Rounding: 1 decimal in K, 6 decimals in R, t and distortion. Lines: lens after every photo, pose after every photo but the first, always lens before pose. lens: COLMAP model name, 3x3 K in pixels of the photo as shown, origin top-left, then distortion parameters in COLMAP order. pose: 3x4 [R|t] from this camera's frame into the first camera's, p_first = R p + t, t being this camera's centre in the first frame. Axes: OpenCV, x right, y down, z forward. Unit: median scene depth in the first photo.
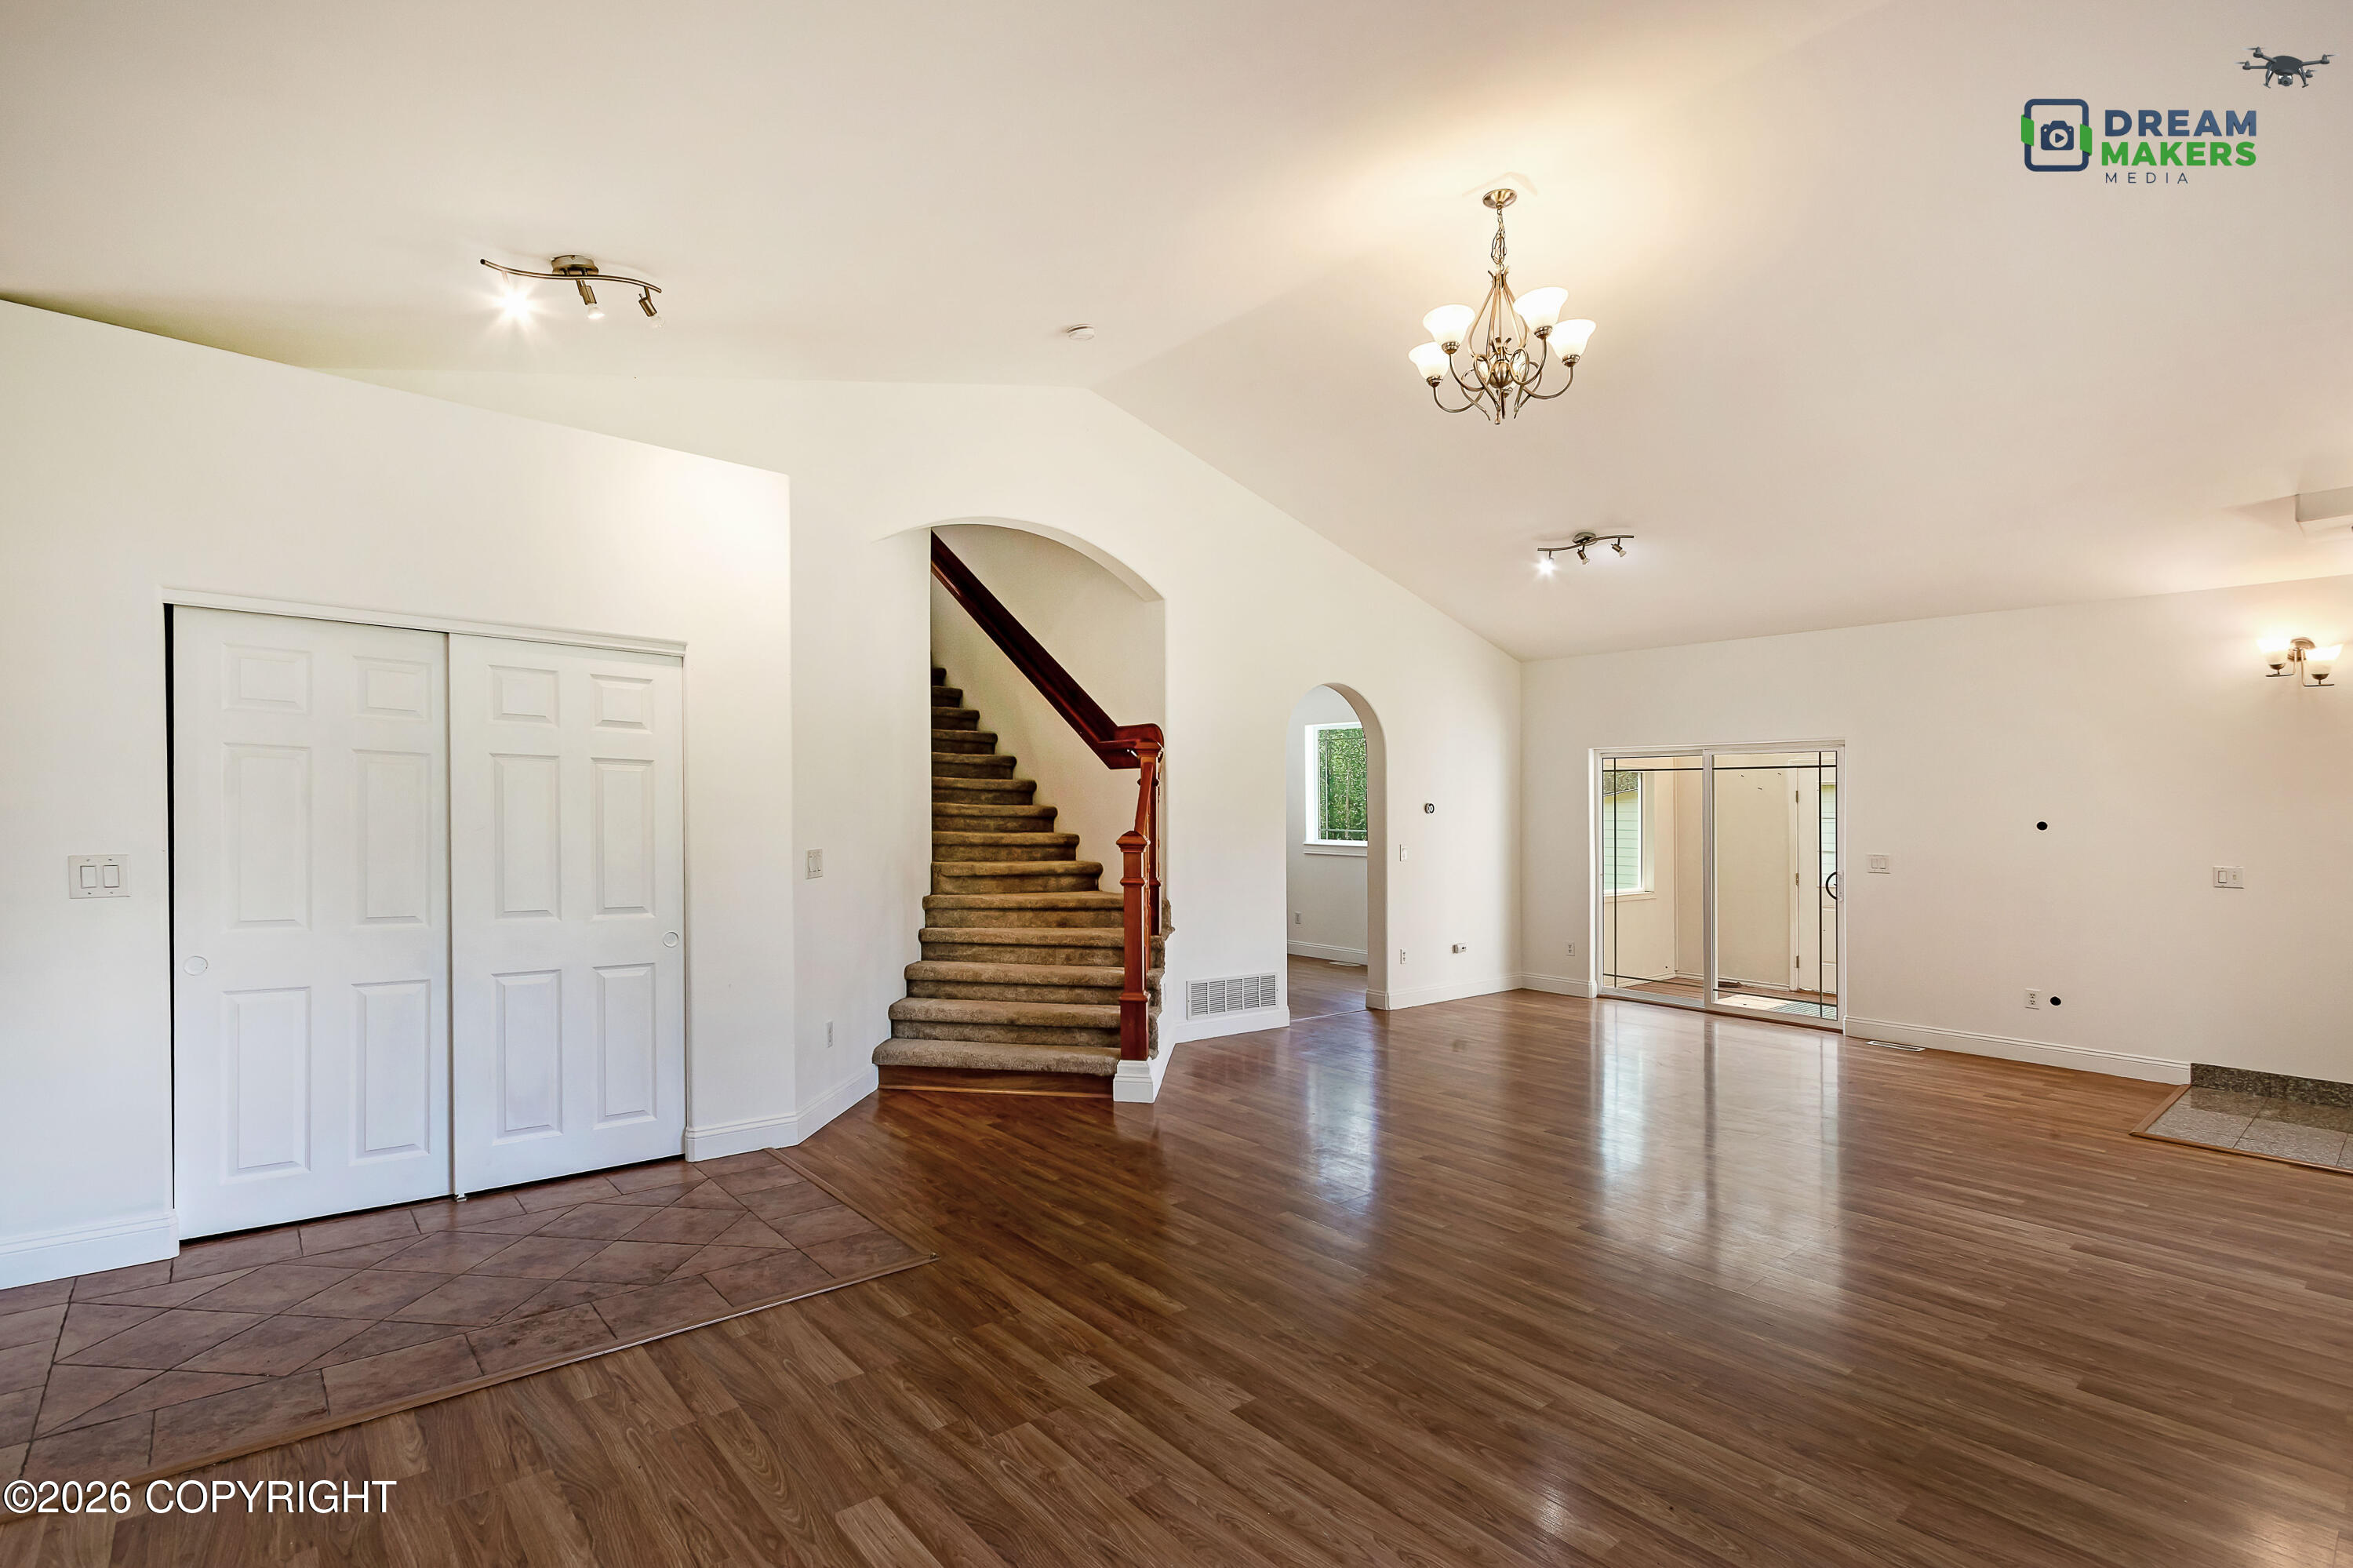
lens RADIAL K [[1090.2, 0, 1132.0], [0, 1090.2, 825.6], [0, 0, 1]] dist [0.005245, 0.000337]
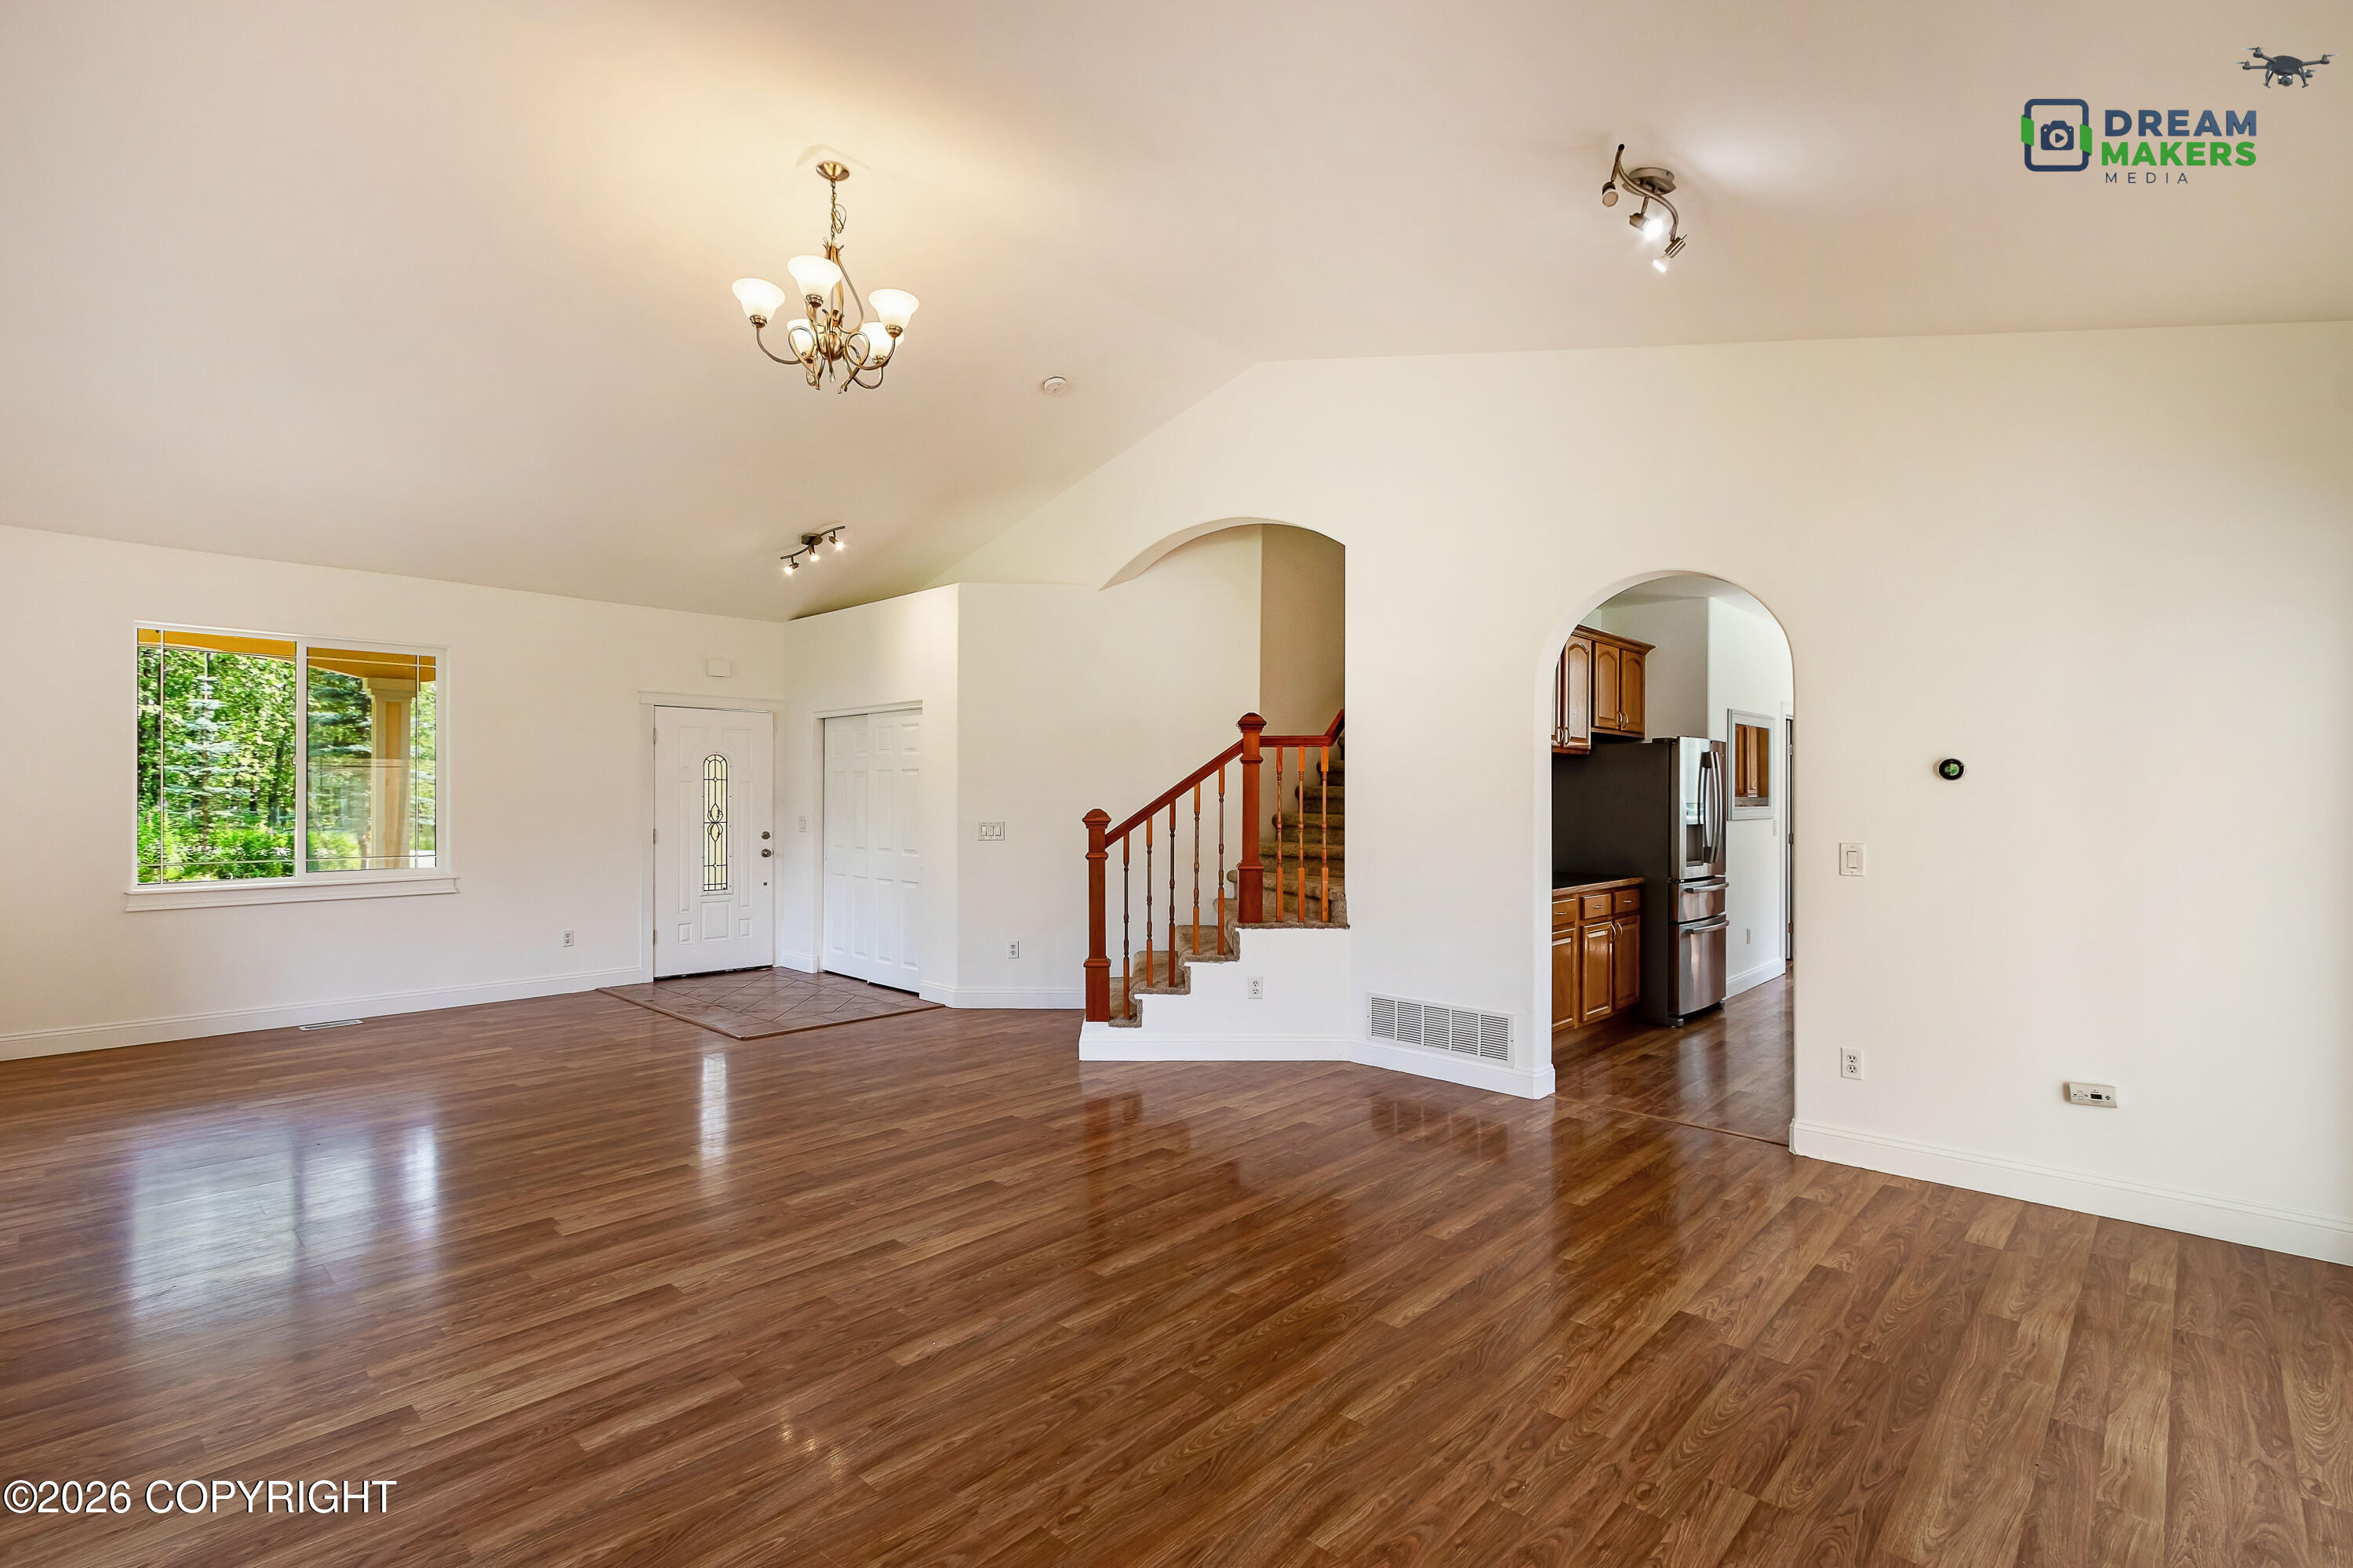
lens RADIAL K [[1088.3, 0, 1175.5], [0, 1088.3, 823.7], [0, 0, 1]] dist [-0.001098, -0.001055]
pose [[0.121592, 0.010293, -0.992527, 1.356573], [-0.007294, 0.999928, 0.009476, 0.009850], [0.992553, 0.006087, 0.121658, 1.186633]]
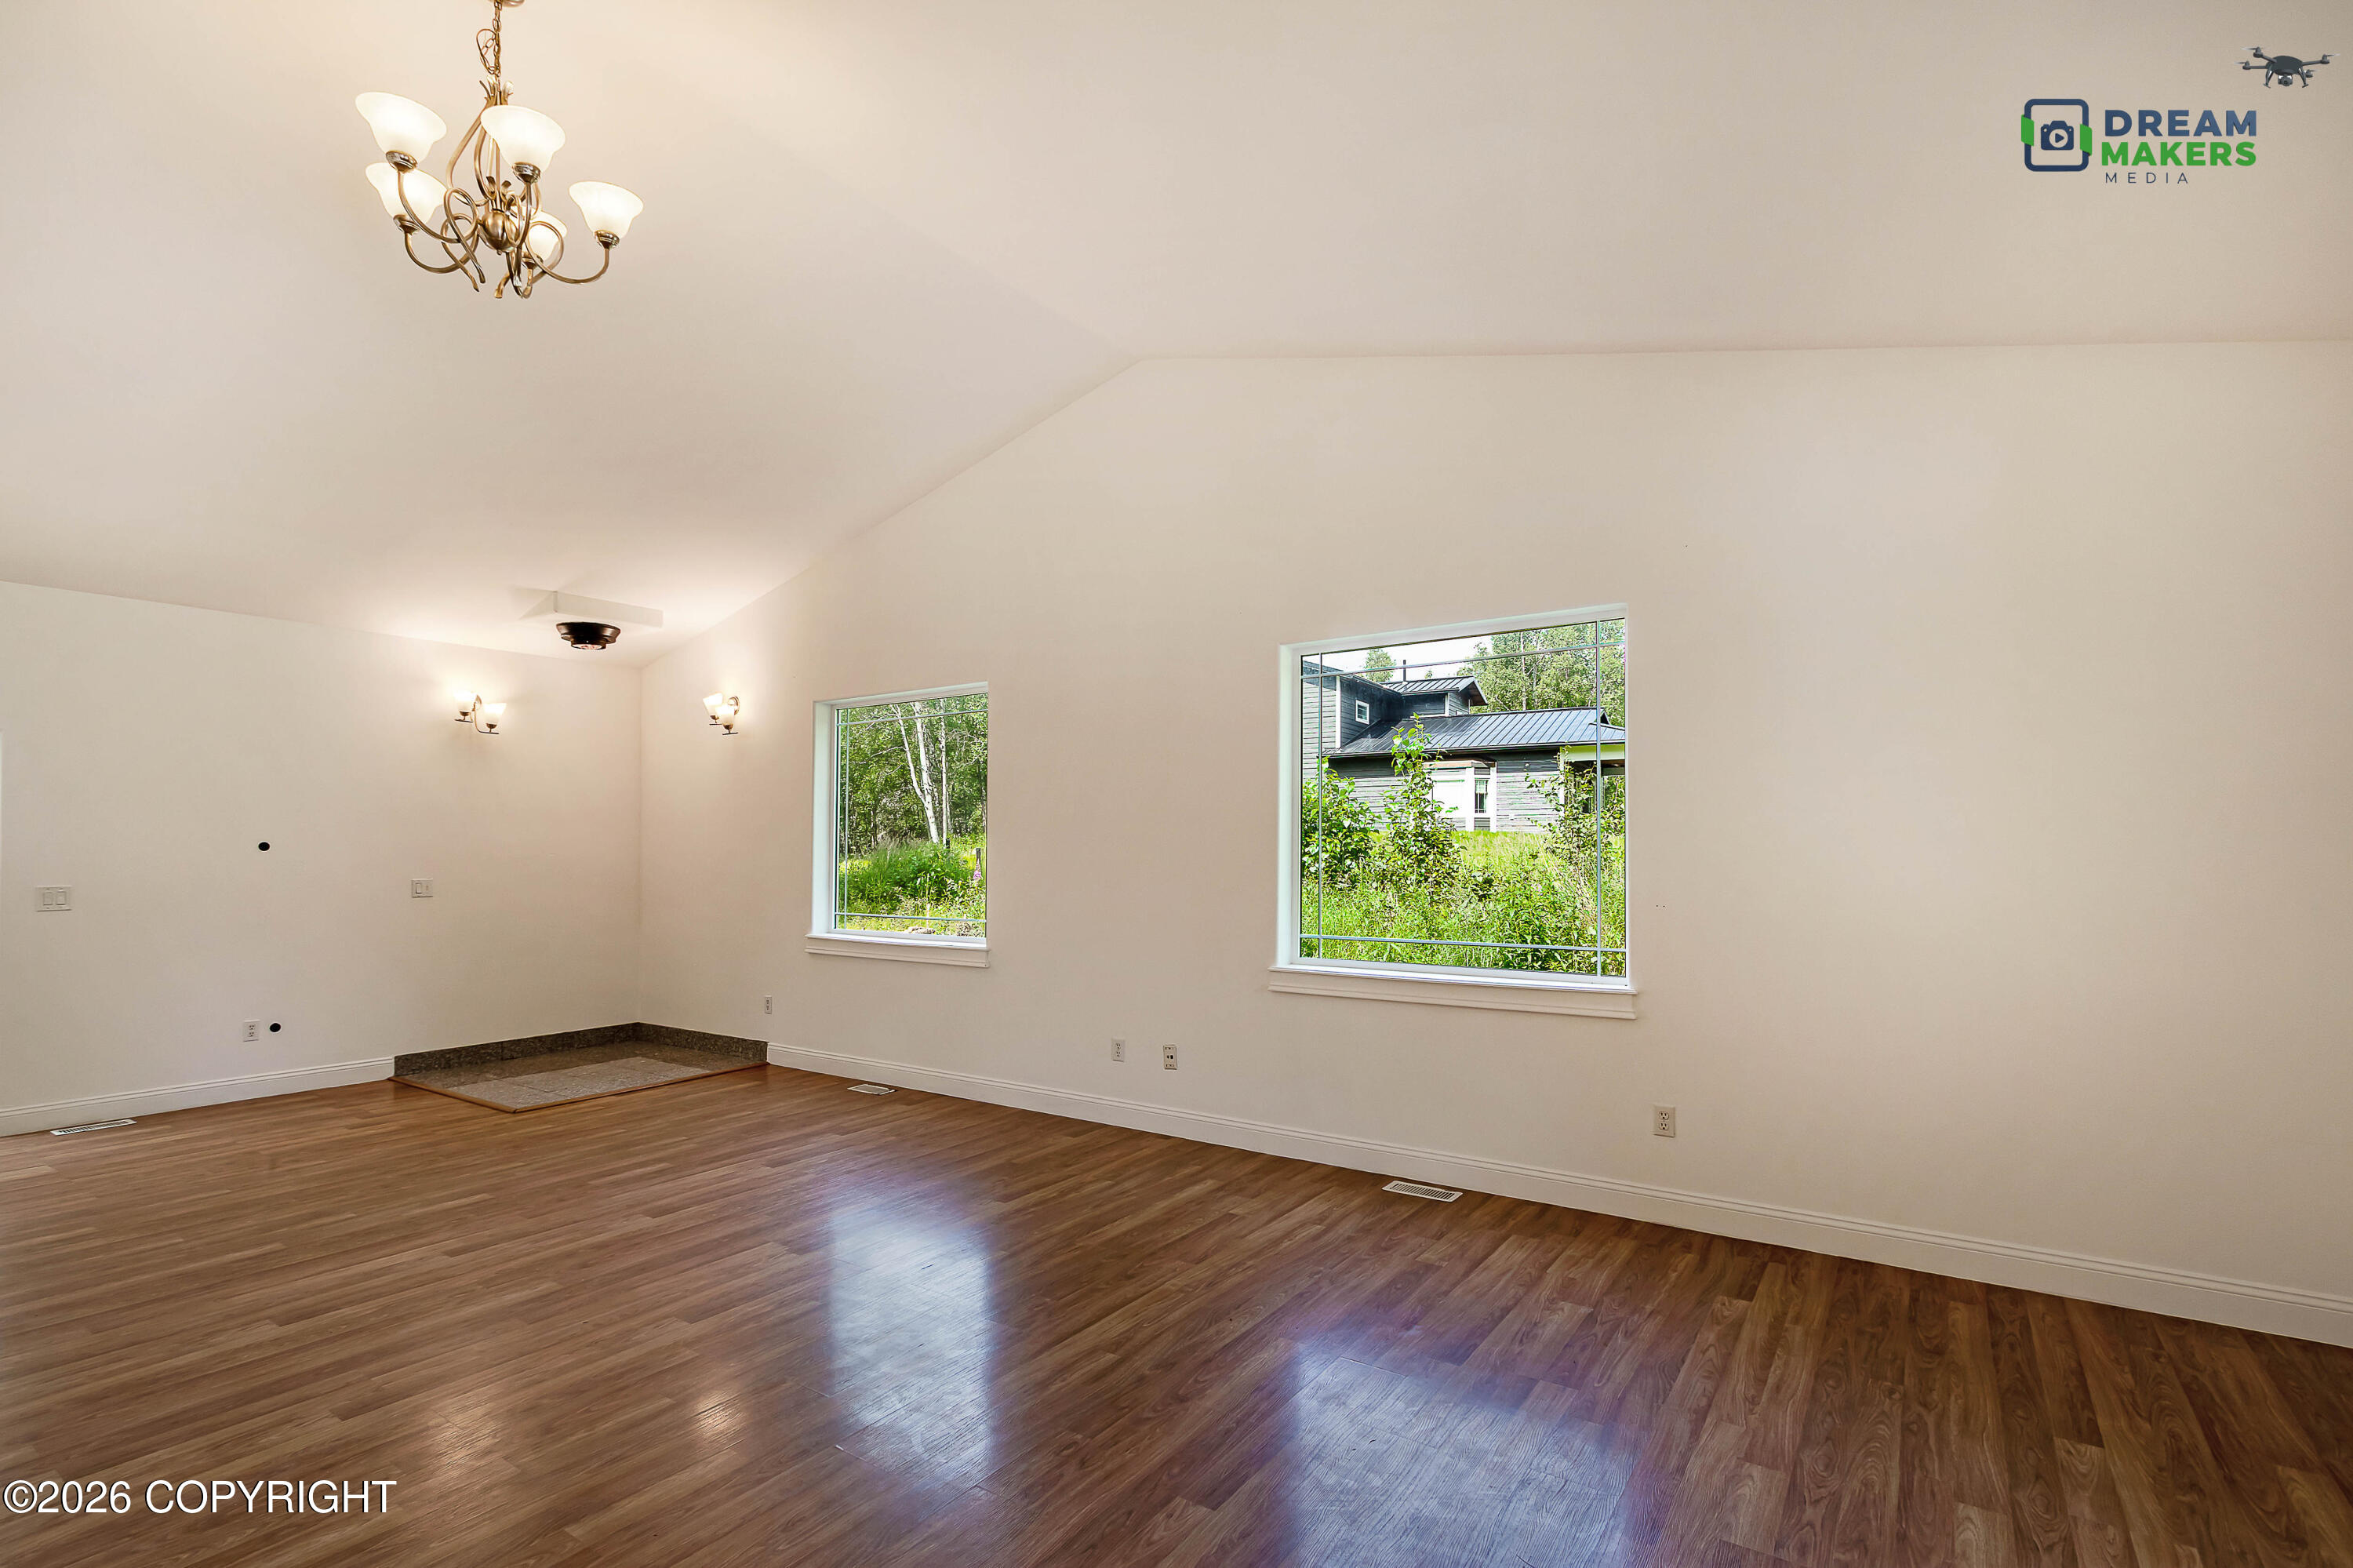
lens RADIAL K [[1088.1, 0, 1181.6], [0, 1088.1, 812.4], [0, 0, 1]] dist [0.000596, -0.001797]
pose [[-0.281725, 0.015443, 0.959371, -0.462459], [0.006310, 0.999879, -0.014242, -0.016283], [-0.959474, 0.002042, -0.281788, 0.763923]]
